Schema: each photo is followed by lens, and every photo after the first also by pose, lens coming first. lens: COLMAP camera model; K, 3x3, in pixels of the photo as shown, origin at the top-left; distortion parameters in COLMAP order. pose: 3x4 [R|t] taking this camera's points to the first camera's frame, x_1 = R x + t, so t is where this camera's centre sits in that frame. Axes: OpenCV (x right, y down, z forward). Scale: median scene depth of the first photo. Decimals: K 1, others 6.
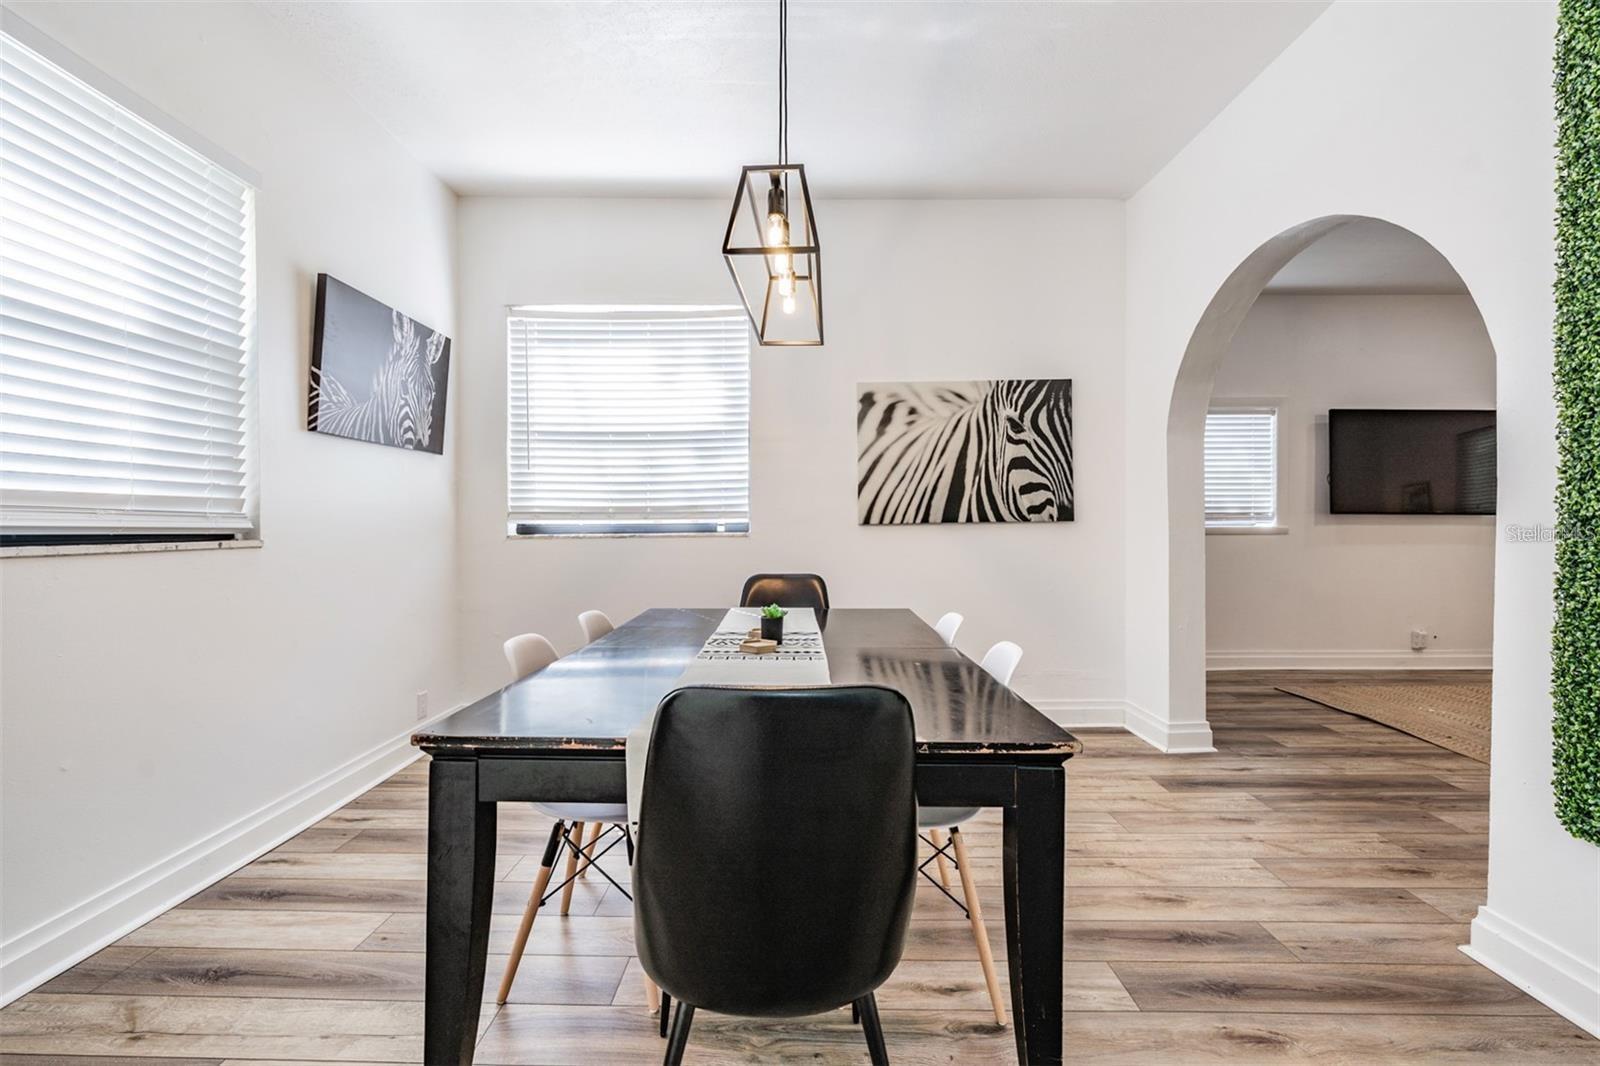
lens RADIAL K [[698.2, 0, 796.1], [0, 698.2, 529.1], [0, 0, 1]] dist [0.000191, -0.000226]
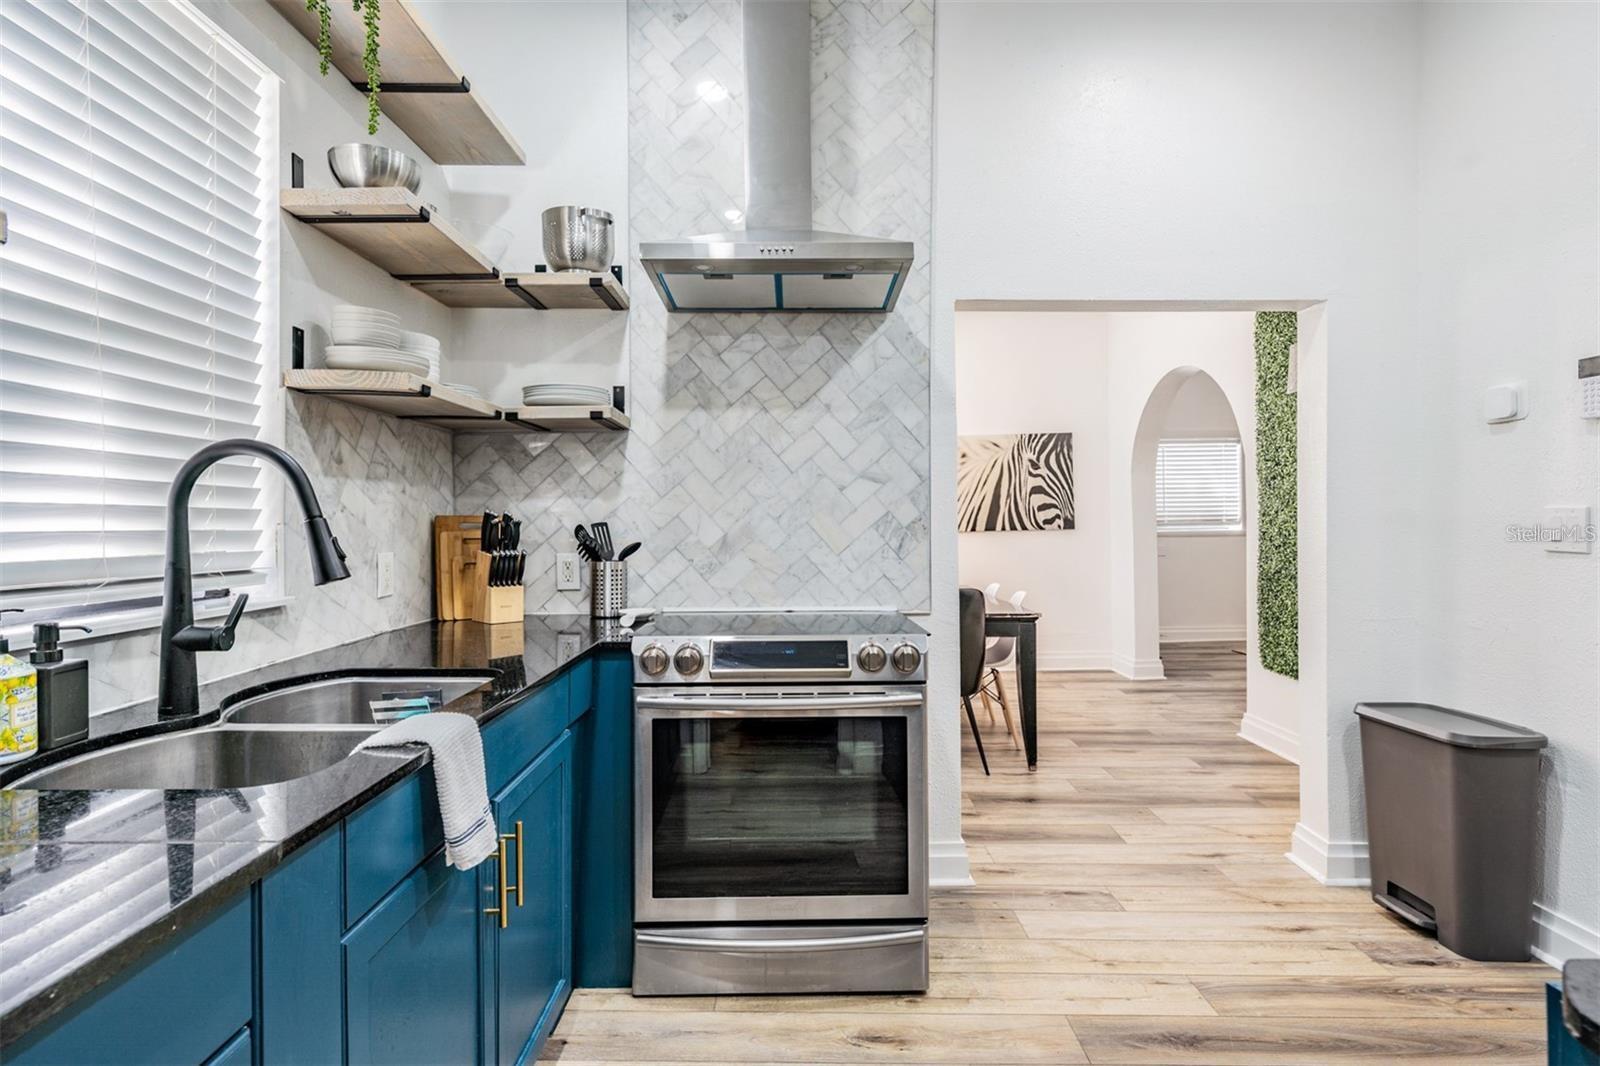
lens RADIAL K [[830.8, 0, 799.9], [0, 830.8, 528.2], [0, 0, 1]] dist [-0.001553, 0.000042]
pose [[0.999946, -0.010305, 0.001445, -0.181895], [0.010306, 0.999947, -0.000673, -0.018407], [-0.001438, 0.000687, 0.999999, -0.744269]]
